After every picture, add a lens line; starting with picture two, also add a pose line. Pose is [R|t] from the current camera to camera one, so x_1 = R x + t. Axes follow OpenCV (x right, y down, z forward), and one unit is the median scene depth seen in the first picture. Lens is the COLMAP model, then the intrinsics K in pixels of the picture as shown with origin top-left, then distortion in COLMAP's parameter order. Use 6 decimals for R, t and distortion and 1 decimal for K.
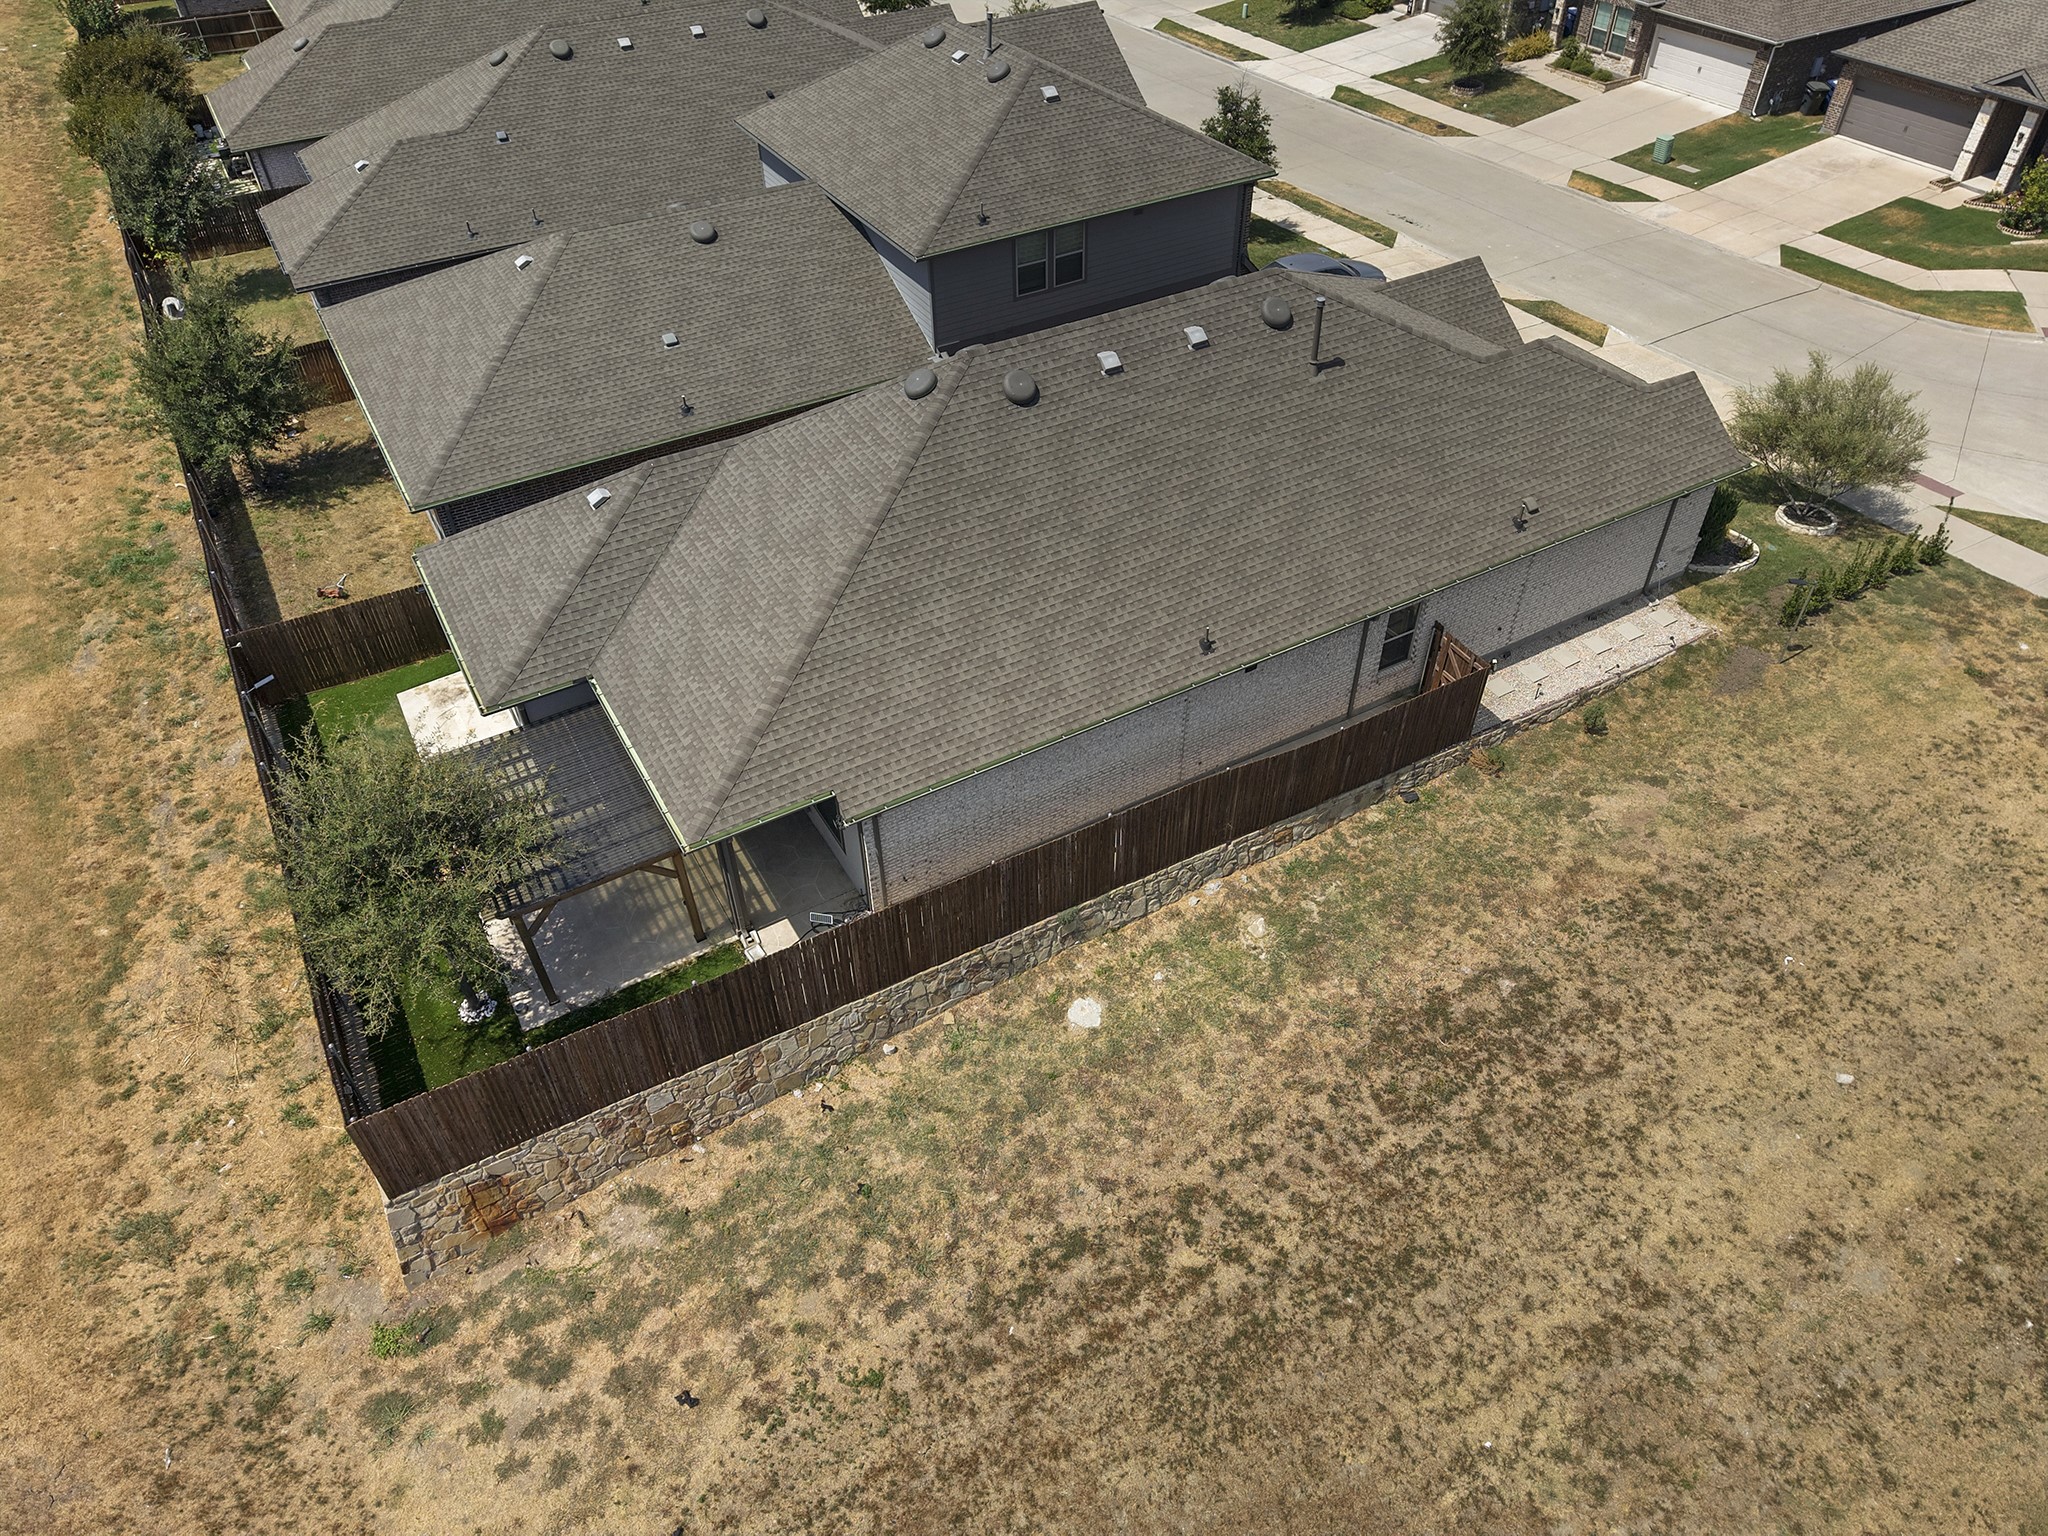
lens RADIAL K [[1390.5, 0, 1026.4], [0, 1390.5, 746.7], [0, 0, 1]] dist [0.025655, -0.024573]
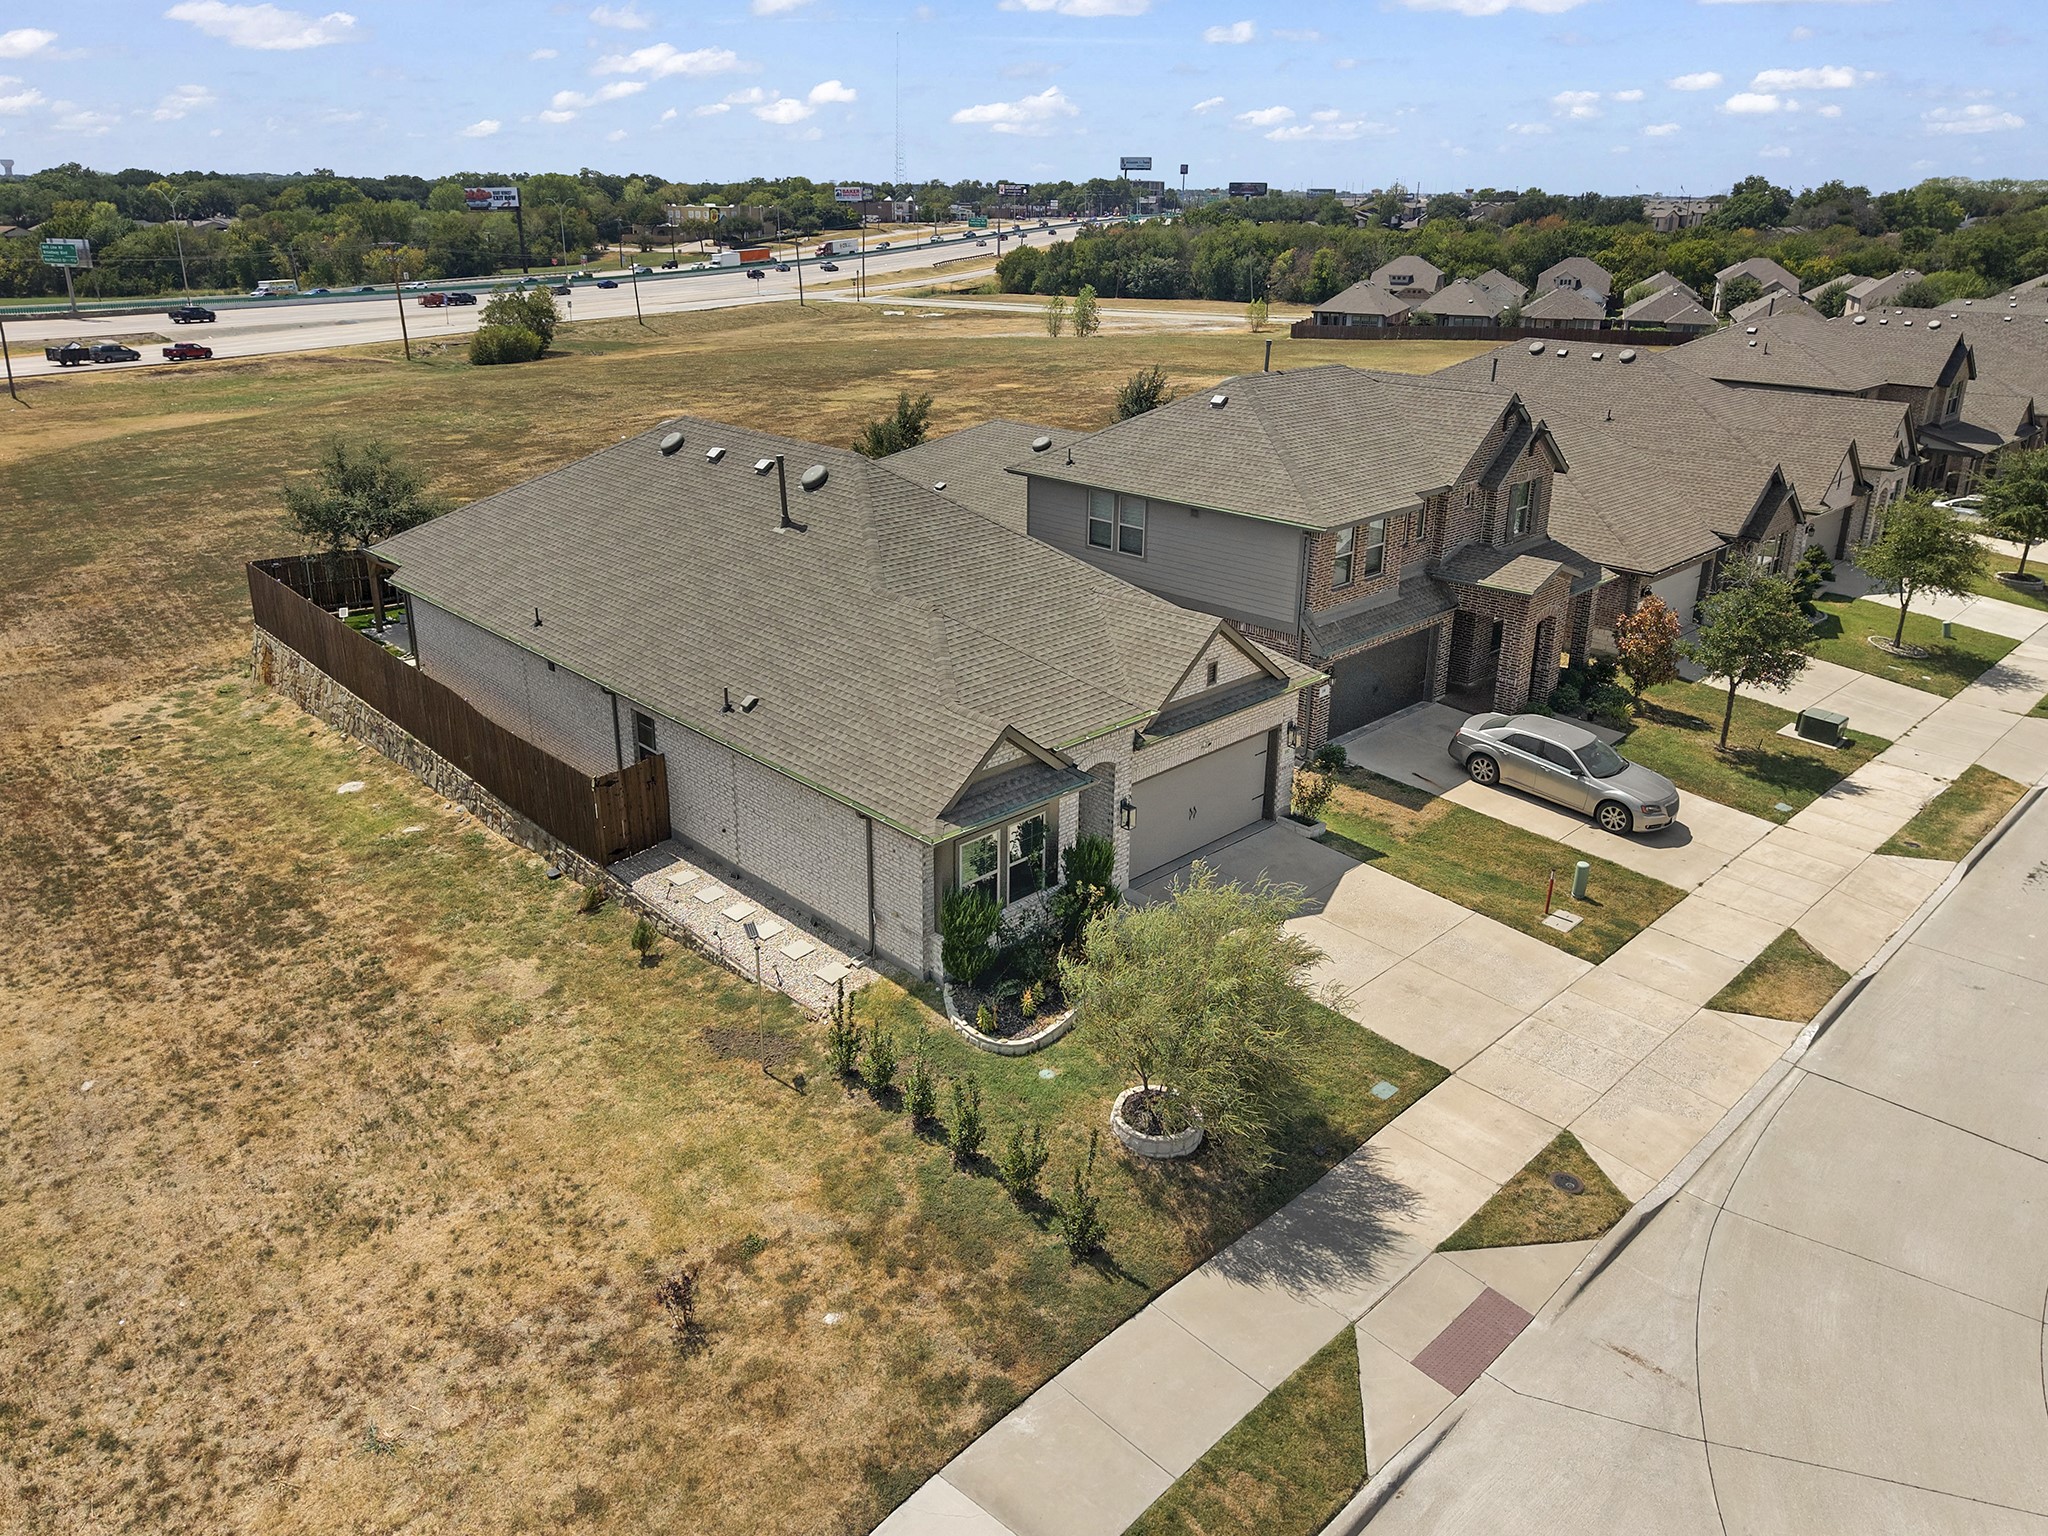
lens RADIAL K [[1425.3, 0, 1022.0], [0, 1425.3, 625.0], [0, 0, 1]] dist [0.008927, -0.004388]
pose [[0.245707, 0.292643, -0.924115, 1.648254], [-0.653396, 0.754211, 0.065111, -0.510585], [0.716032, 0.587814, 0.376527, 0.960454]]
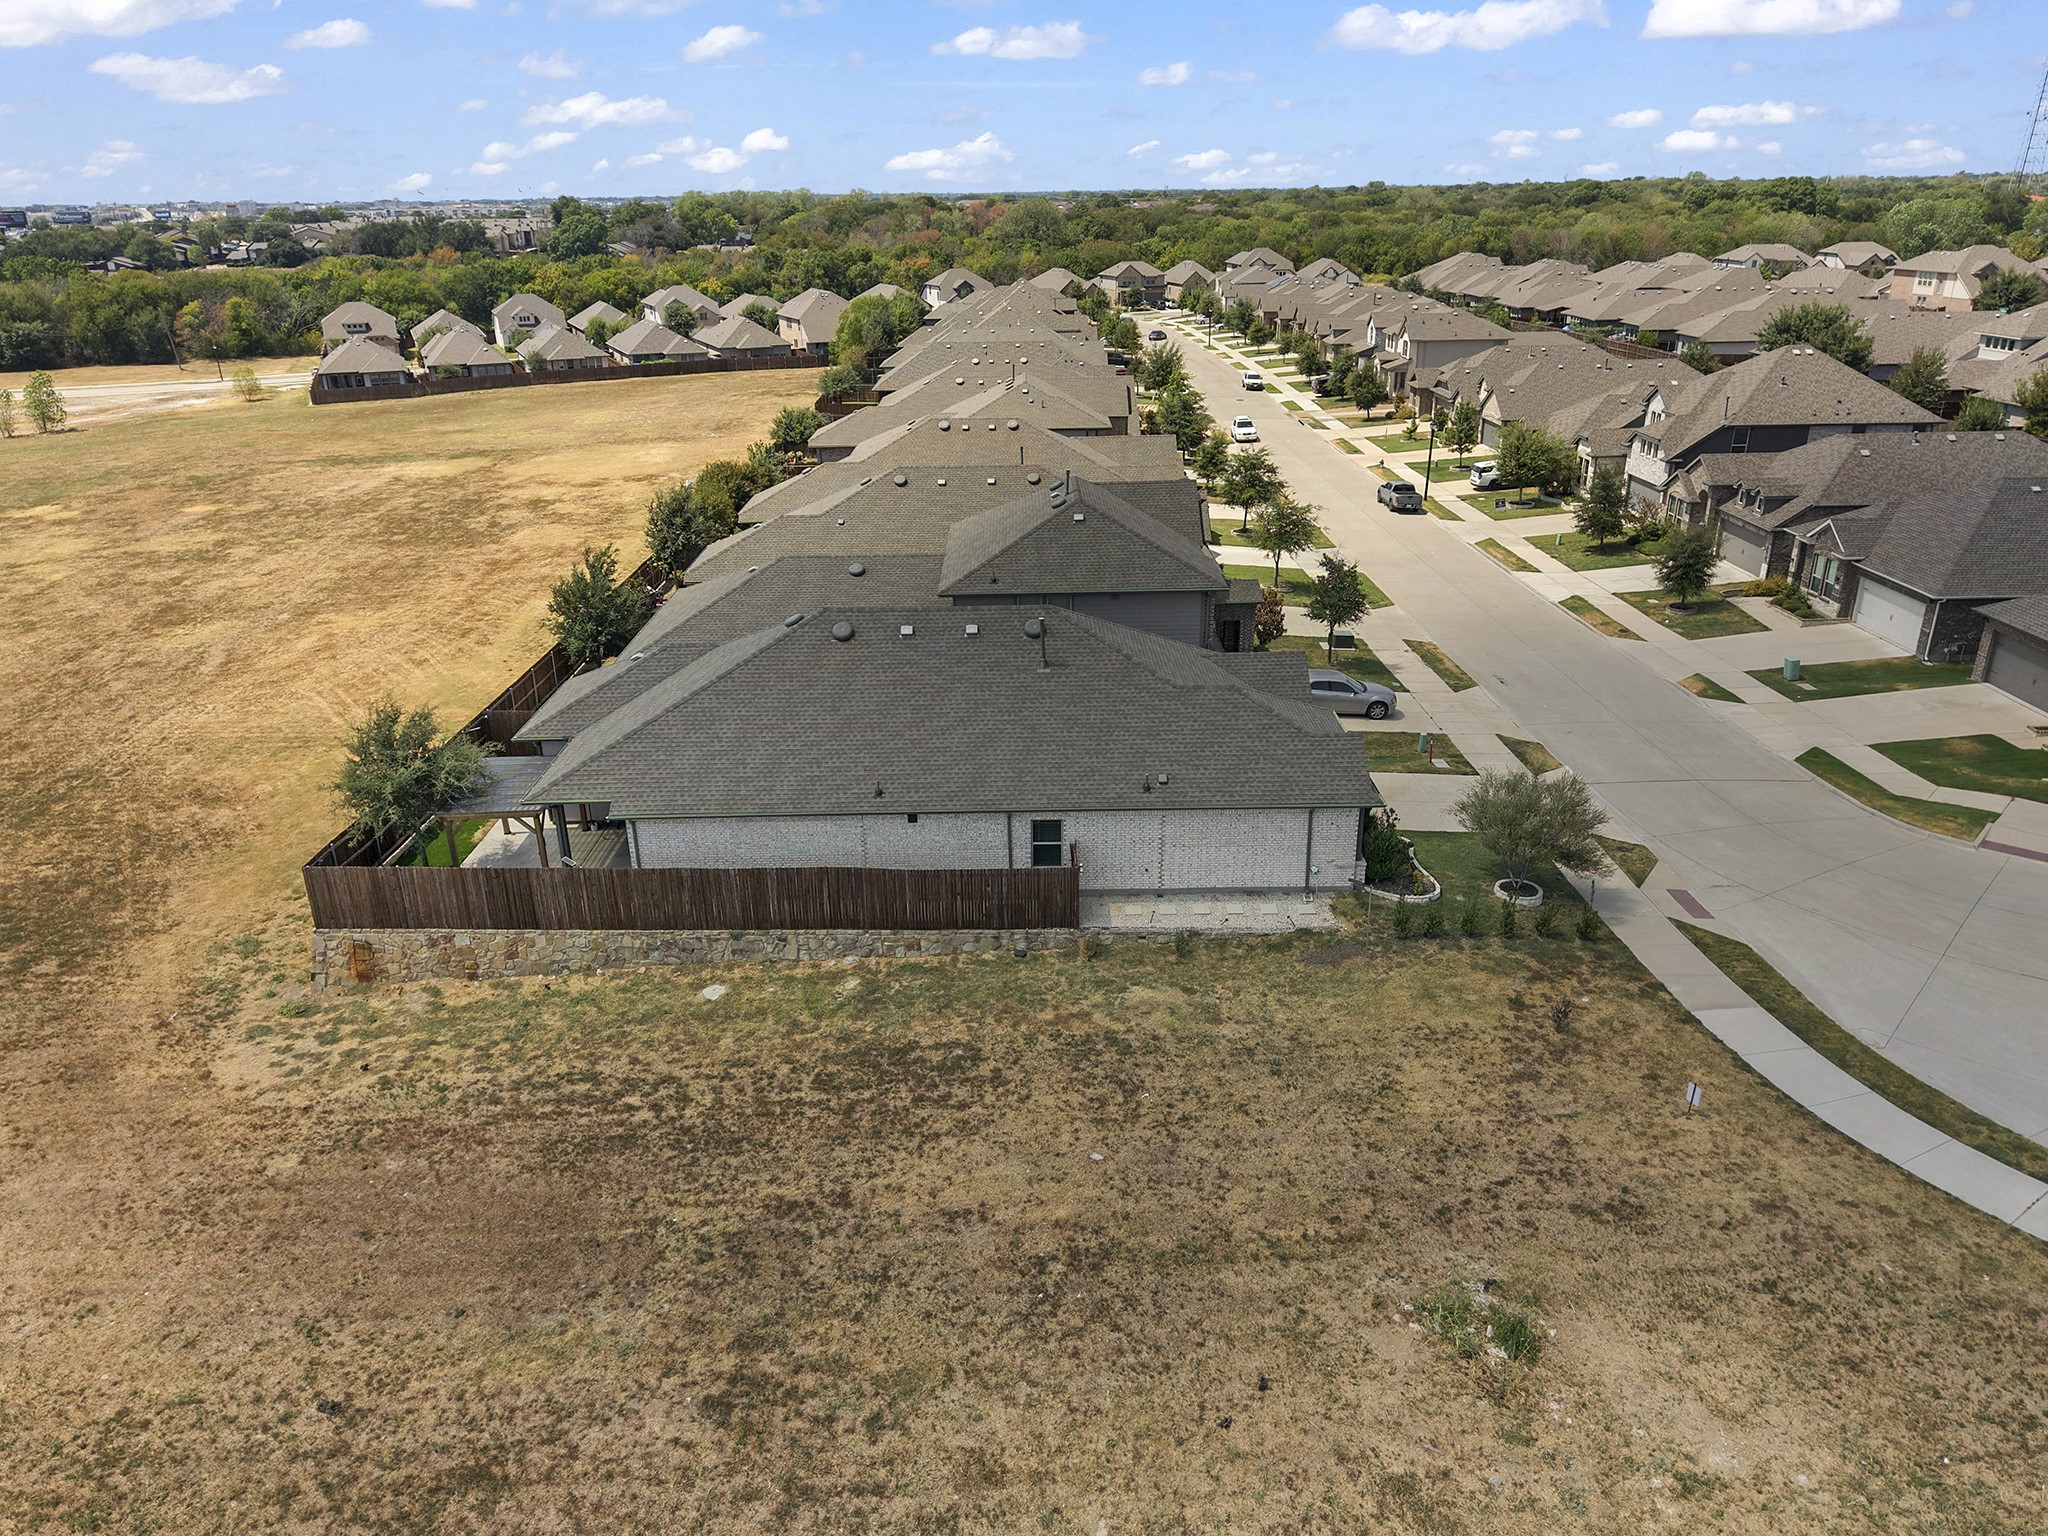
lens RADIAL K [[1390.5, 0, 1026.4], [0, 1390.5, 746.7], [0, 0, 1]] dist [0.025655, -0.024573]
pose [[0.870006, 0.179995, -0.459011, 1.131099], [-0.324383, 0.910072, -0.257961, 0.260588], [0.371301, 0.373323, 0.850156, -0.317930]]
